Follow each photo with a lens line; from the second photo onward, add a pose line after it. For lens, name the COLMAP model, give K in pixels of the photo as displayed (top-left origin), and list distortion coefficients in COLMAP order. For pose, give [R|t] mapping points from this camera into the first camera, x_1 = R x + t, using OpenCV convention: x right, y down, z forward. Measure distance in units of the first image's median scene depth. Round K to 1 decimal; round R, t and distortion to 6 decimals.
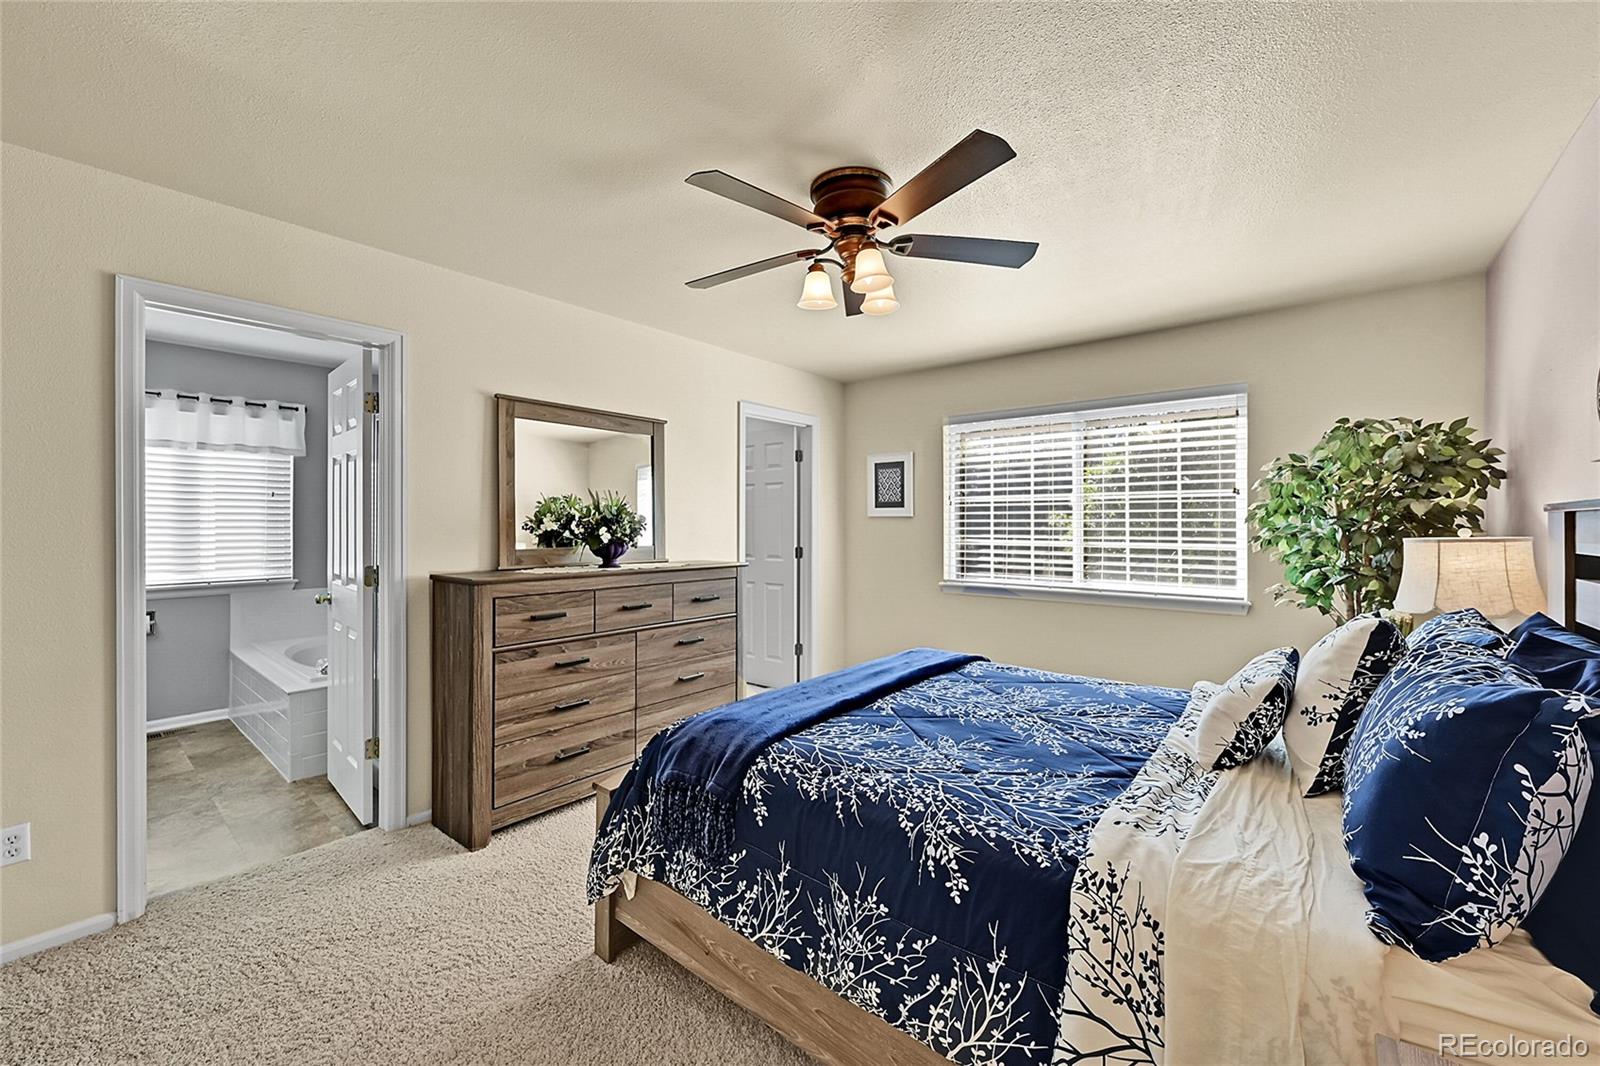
lens RADIAL K [[644.2, 0, 807.1], [0, 644.2, 524.1], [0, 0, 1]] dist [0.001290, 0.000185]
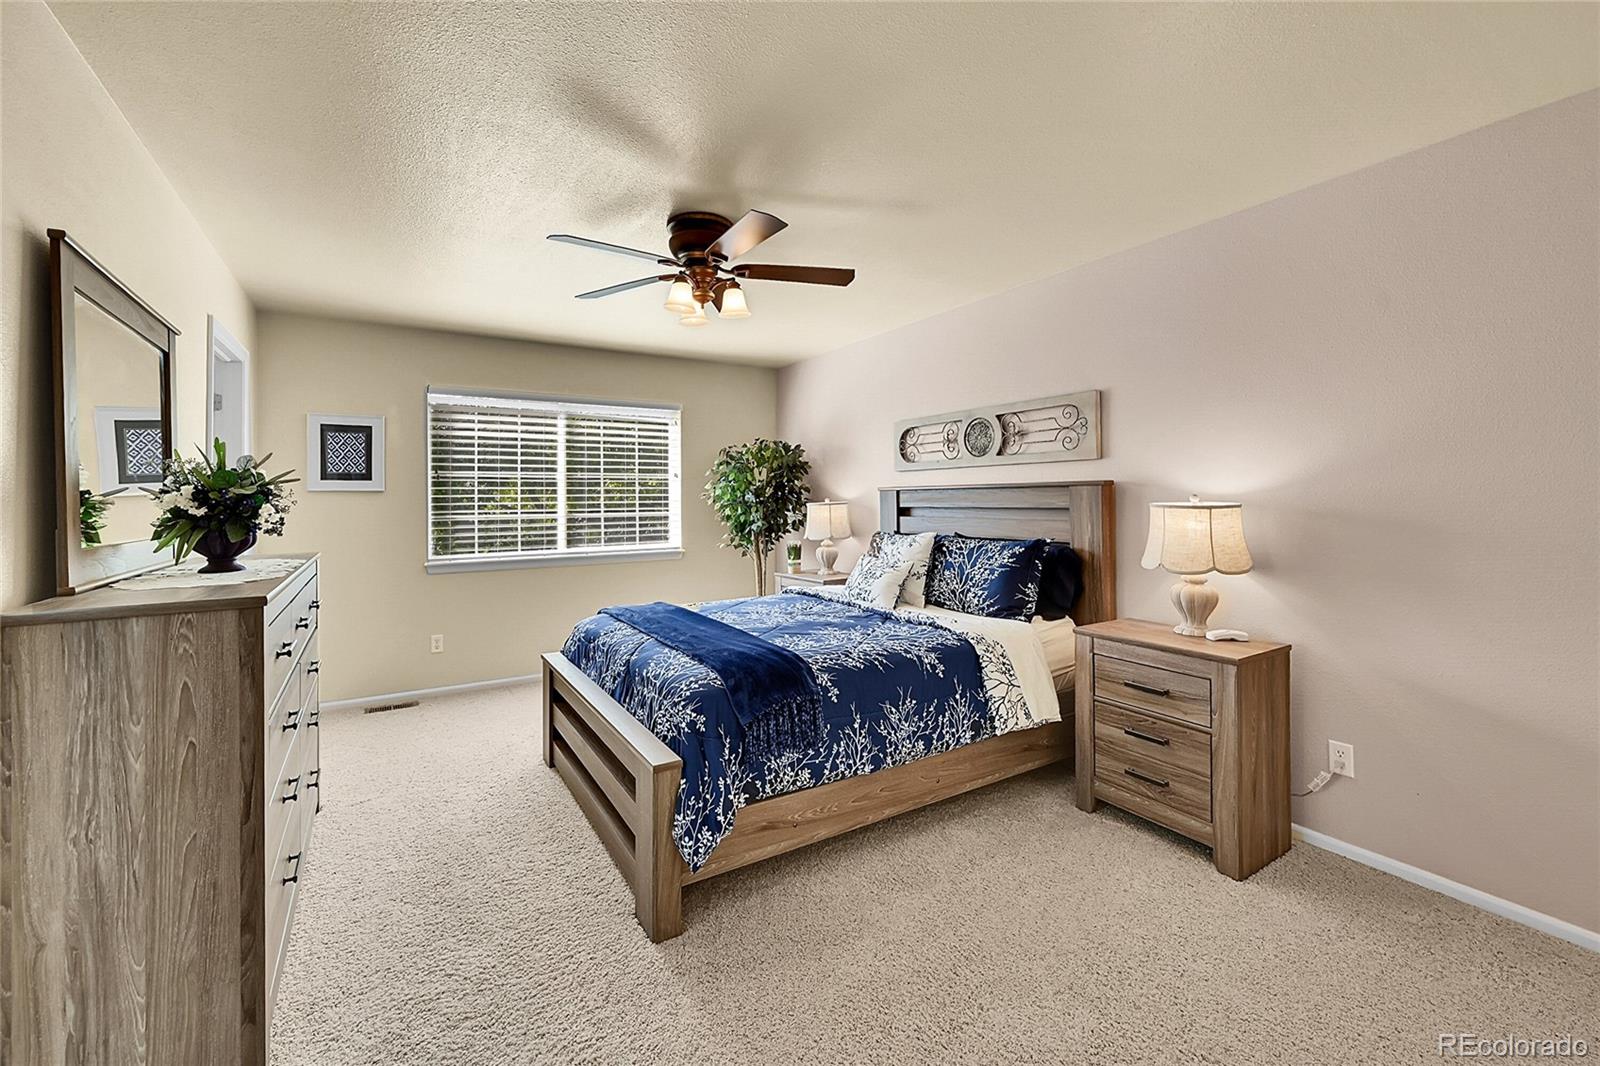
lens RADIAL K [[644.2, 0, 786.6], [0, 644.2, 500.9], [0, 0, 1]] dist [0.001290, 0.000185]
pose [[0.311703, -0.006692, 0.950156, -1.060247], [0.008658, 0.999954, 0.004202, 0.004658], [-0.950140, 0.006917, 0.311746, 0.464082]]
